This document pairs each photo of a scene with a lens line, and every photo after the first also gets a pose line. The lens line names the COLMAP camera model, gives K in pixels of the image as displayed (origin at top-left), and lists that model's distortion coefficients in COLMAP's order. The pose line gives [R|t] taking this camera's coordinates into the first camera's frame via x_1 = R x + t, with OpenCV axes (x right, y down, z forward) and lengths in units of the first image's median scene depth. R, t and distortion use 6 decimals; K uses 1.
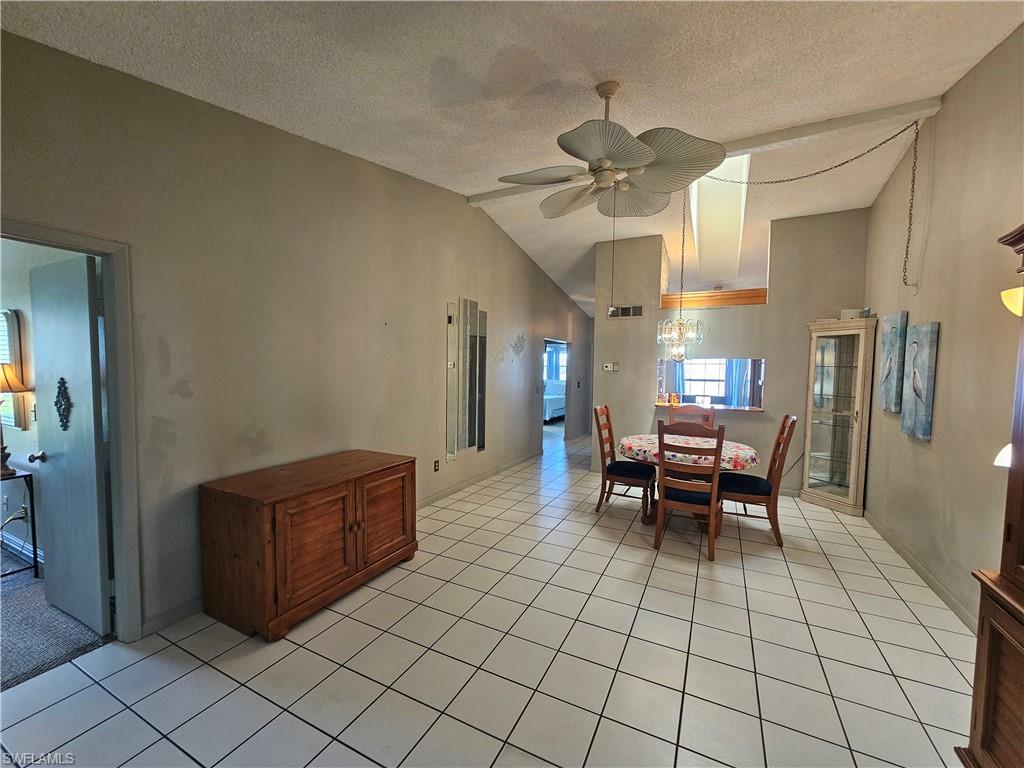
lens RADIAL K [[418.7, 0, 509.3], [0, 418.7, 387.2], [0, 0, 1]] dist [-0.003161, -0.002106]
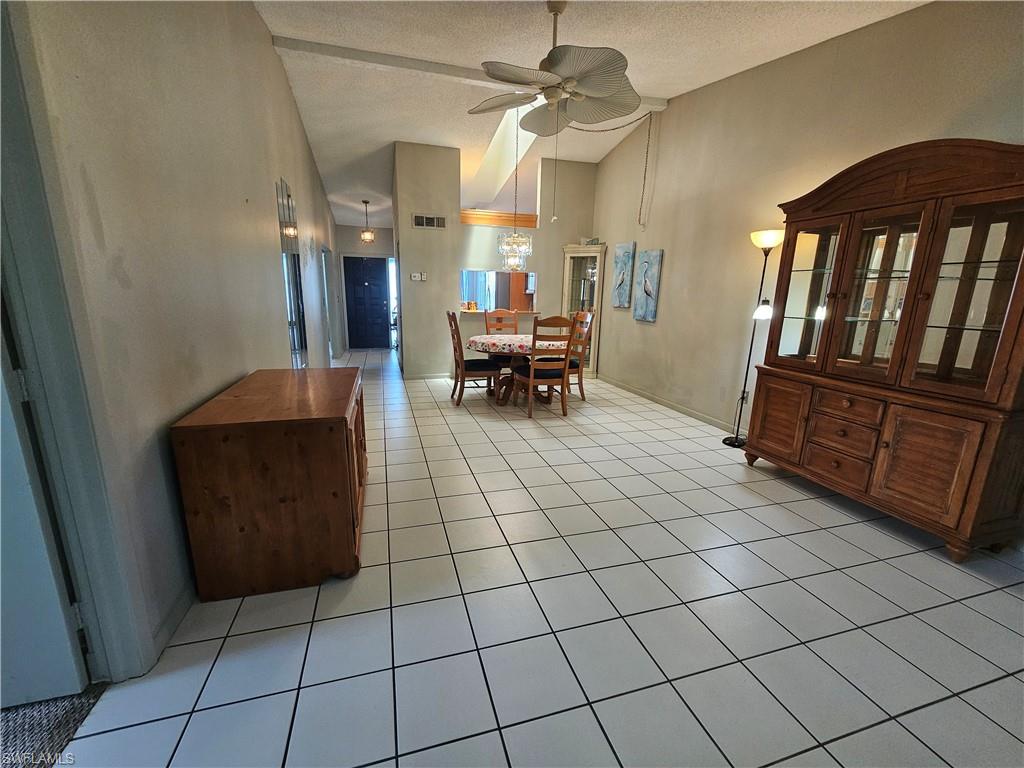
lens RADIAL K [[418.7, 0, 509.4], [0, 418.7, 385.0], [0, 0, 1]] dist [-0.003161, -0.002106]
pose [[0.728373, -0.146336, 0.669372, -0.543804], [0.022771, 0.981558, 0.189806, 0.039448], [-0.684803, -0.123007, 0.718272, 0.124251]]
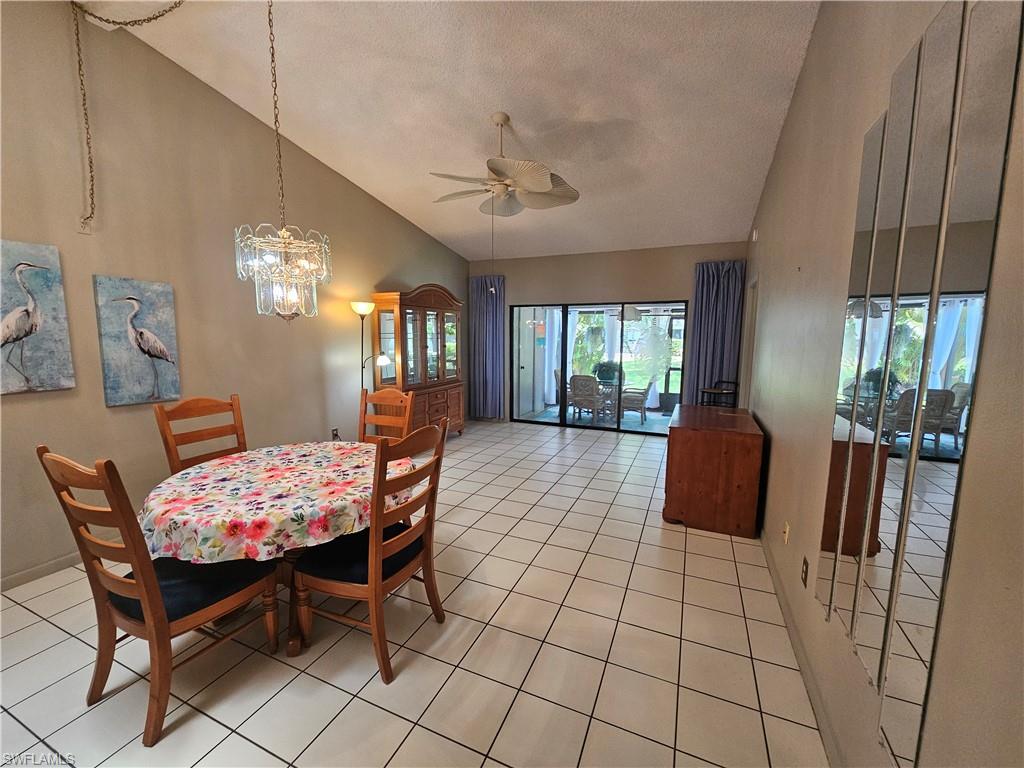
lens RADIAL K [[418.7, 0, 508.4], [0, 418.7, 387.2], [0, 0, 1]] dist [-0.003161, -0.002106]
pose [[-0.997747, -0.009047, -0.066471, 0.217654], [-0.020217, 0.985349, 0.169350, -0.082564], [0.063965, 0.170312, -0.983312, 1.836762]]
